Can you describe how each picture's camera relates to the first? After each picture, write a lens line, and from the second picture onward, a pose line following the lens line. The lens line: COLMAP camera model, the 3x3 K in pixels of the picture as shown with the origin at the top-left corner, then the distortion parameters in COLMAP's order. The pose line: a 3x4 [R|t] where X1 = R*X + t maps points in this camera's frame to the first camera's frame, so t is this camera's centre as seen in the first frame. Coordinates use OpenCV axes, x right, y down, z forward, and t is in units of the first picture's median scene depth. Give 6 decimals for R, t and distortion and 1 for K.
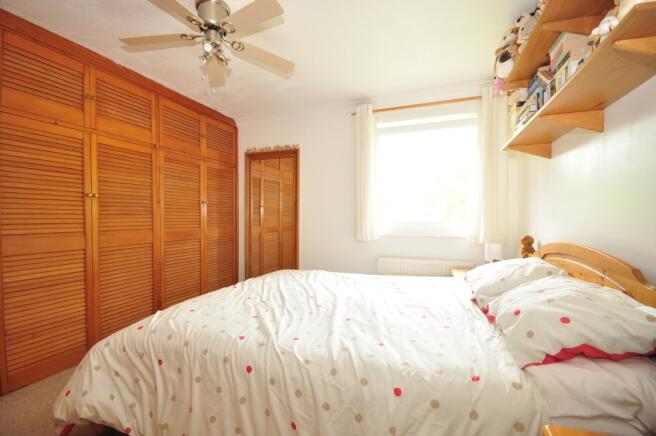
lens RADIAL K [[290.8, 0, 326.2], [0, 290.8, 218.3], [0, 0, 1]] dist [-0.001002, -0.000142]
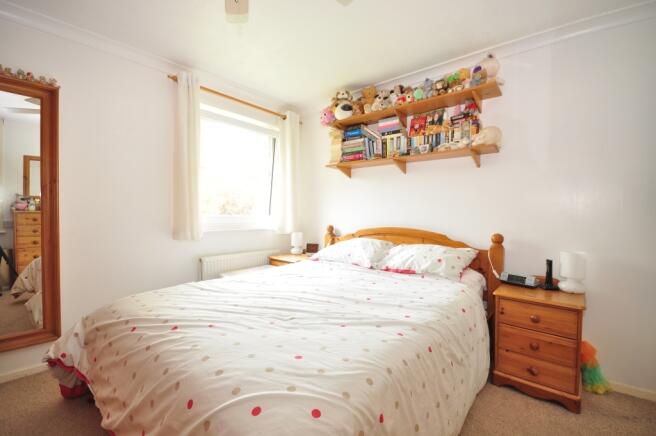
lens RADIAL K [[290.8, 0, 326.2], [0, 290.8, 218.3], [0, 0, 1]] dist [-0.001002, -0.000142]
pose [[0.325708, -0.012337, 0.945390, -0.828075], [-0.005573, 0.999872, 0.014968, -0.000250], [-0.945454, -0.010143, 0.325597, 0.582755]]
